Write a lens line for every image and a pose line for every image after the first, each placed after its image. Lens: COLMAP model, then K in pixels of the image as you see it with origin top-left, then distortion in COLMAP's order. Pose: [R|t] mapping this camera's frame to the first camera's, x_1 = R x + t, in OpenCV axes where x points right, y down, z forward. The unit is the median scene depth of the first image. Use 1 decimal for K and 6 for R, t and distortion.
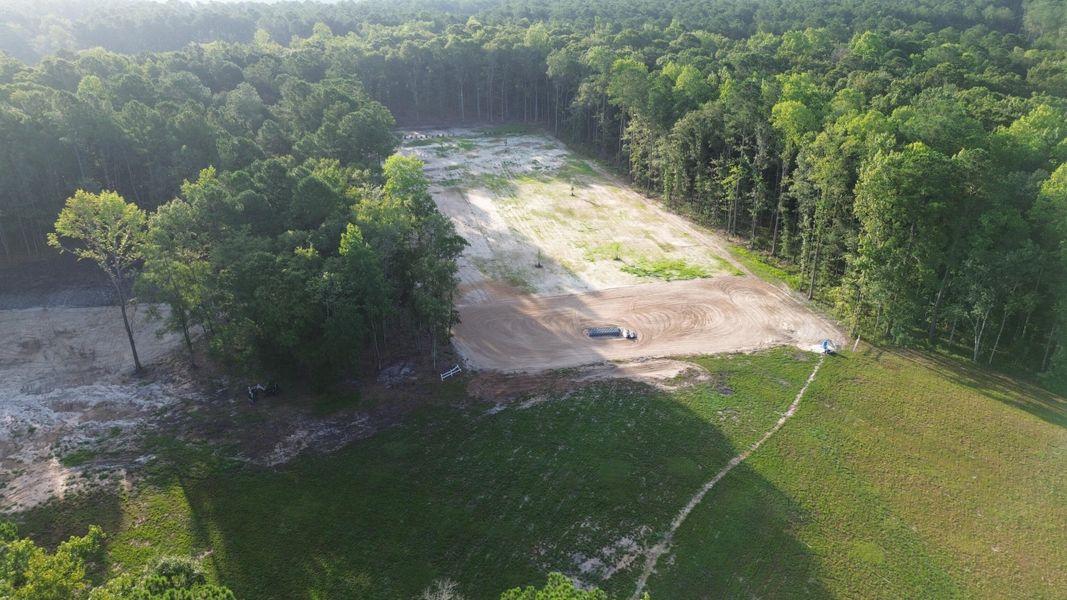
lens RADIAL K [[756.4, 0, 538.0], [0, 756.4, 299.7], [0, 0, 1]] dist [0.079201, -0.093487]
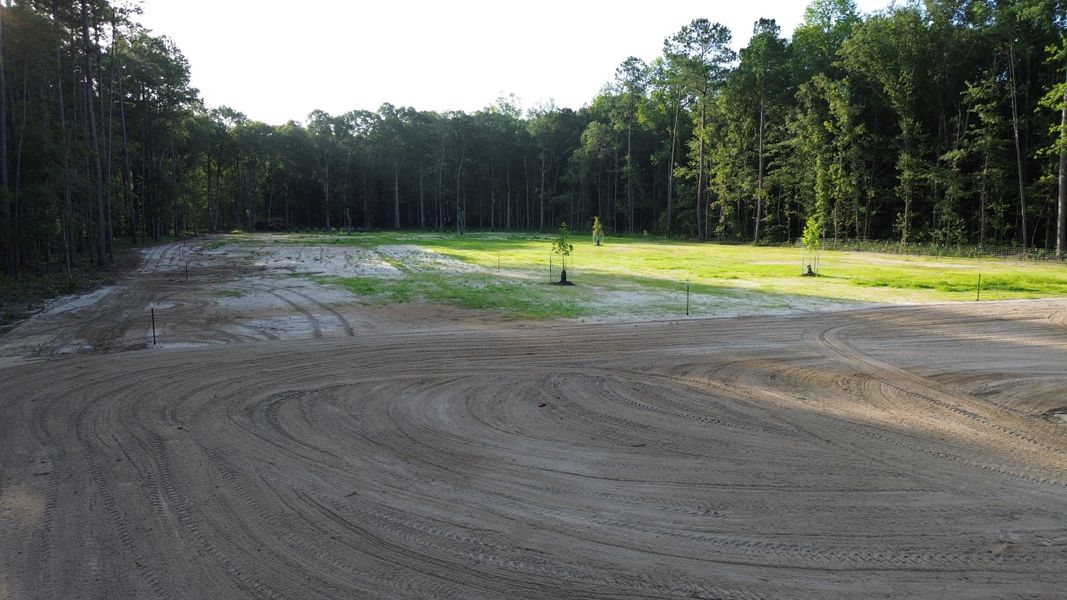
lens RADIAL K [[756.4, 0, 538.0], [0, 756.4, 299.7], [0, 0, 1]] dist [0.079201, -0.093487]
pose [[0.998491, -0.003856, 0.054772, -0.023872], [0.020185, 0.953460, -0.300844, 0.047853], [-0.051062, 0.301496, 0.952099, 0.729137]]
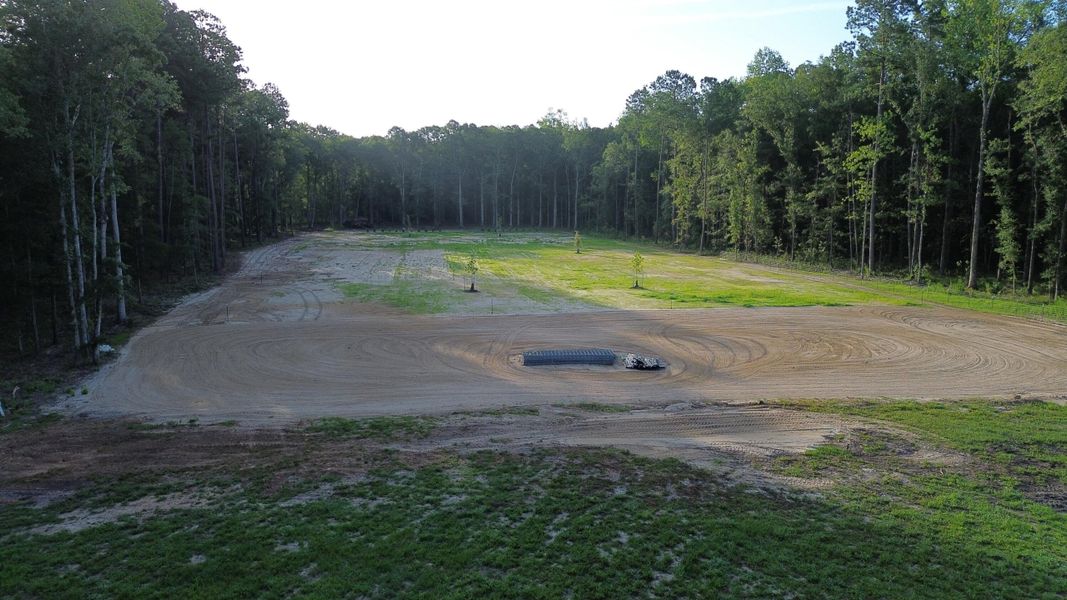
lens RADIAL K [[755.3, 0, 538.2], [0, 755.3, 297.4], [0, 0, 1]] dist [0.064156, -0.057808]
pose [[0.996687, 0.016992, -0.079537, 0.081821], [-0.038780, 0.958895, -0.281099, 0.092433], [0.071491, 0.283253, 0.956377, 0.547085]]
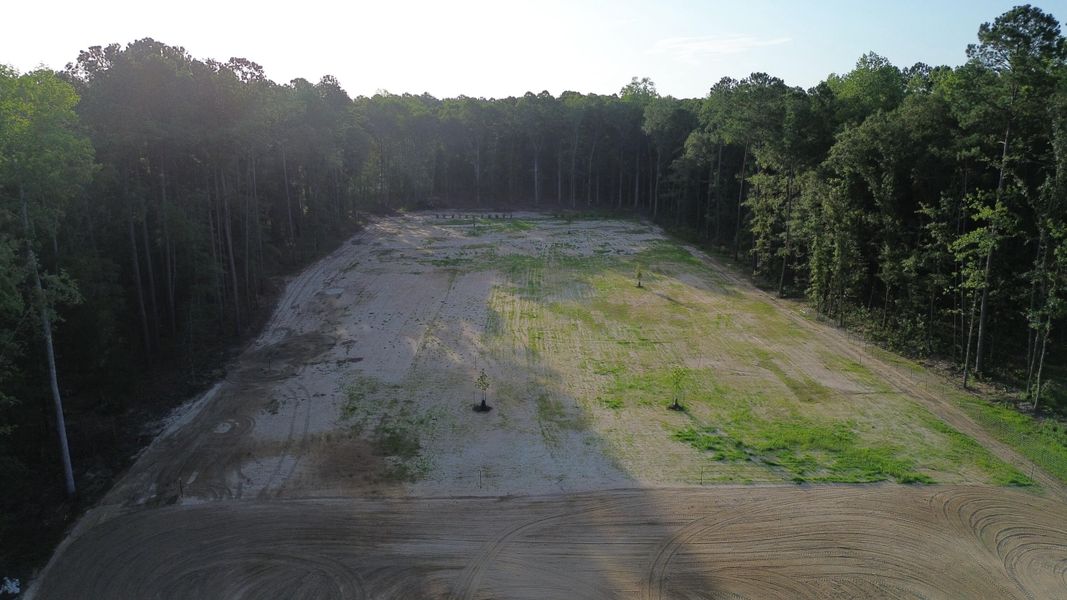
lens RADIAL K [[755.3, 0, 538.2], [0, 755.3, 297.4], [0, 0, 1]] dist [0.064156, -0.057808]
pose [[0.976458, 0.052147, -0.209307, 0.116653], [-0.089744, 0.980583, -0.174367, -0.034676], [0.196150, 0.189047, 0.962178, 0.589297]]
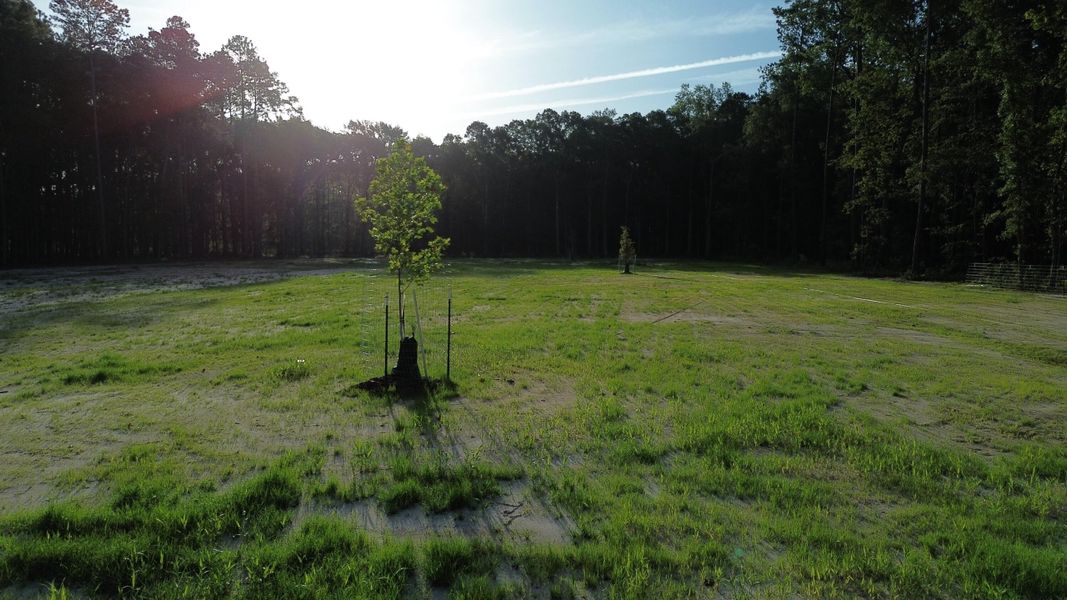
lens RADIAL K [[755.3, 0, 538.2], [0, 755.3, 297.4], [0, 0, 1]] dist [0.064156, -0.057808]
pose [[0.942471, 0.027231, -0.333176, 0.144096], [-0.139730, 0.937522, -0.318635, -0.041273], [0.303683, 0.346859, 0.887392, 0.957045]]
